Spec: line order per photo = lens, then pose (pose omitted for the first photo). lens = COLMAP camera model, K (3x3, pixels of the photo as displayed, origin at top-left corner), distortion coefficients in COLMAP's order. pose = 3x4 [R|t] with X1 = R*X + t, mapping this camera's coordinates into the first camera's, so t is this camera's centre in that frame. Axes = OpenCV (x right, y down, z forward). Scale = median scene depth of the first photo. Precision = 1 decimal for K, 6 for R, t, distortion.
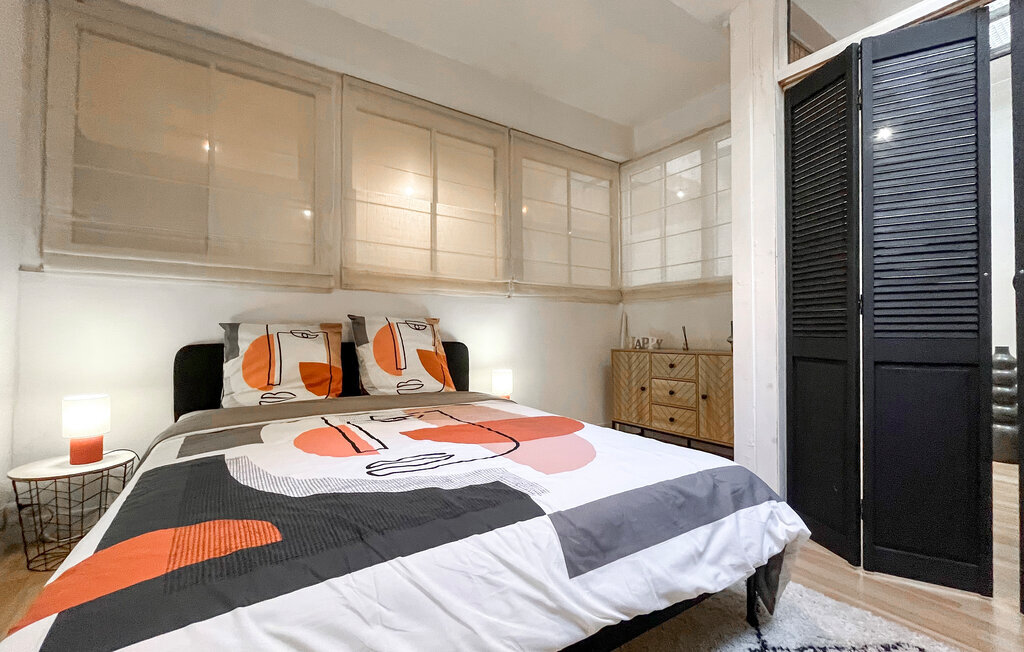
lens RADIAL K [[431.7, 0, 512.0], [0, 431.7, 326.0], [0, 0, 1]] dist [-0.000512, -0.000071]
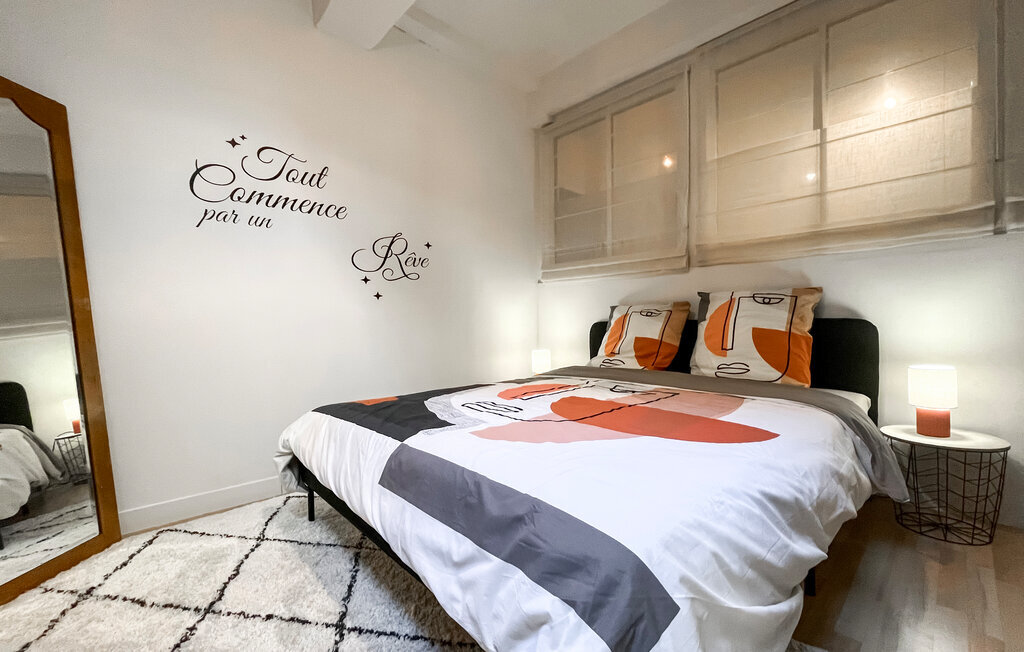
lens RADIAL K [[431.7, 0, 512.0], [0, 431.7, 326.0], [0, 0, 1]] dist [-0.000512, -0.000071]
pose [[0.161863, 0.007583, -0.986784, 0.549704], [0.035806, 0.999267, 0.013552, 0.023704], [0.986163, -0.037526, 0.161473, 0.423456]]
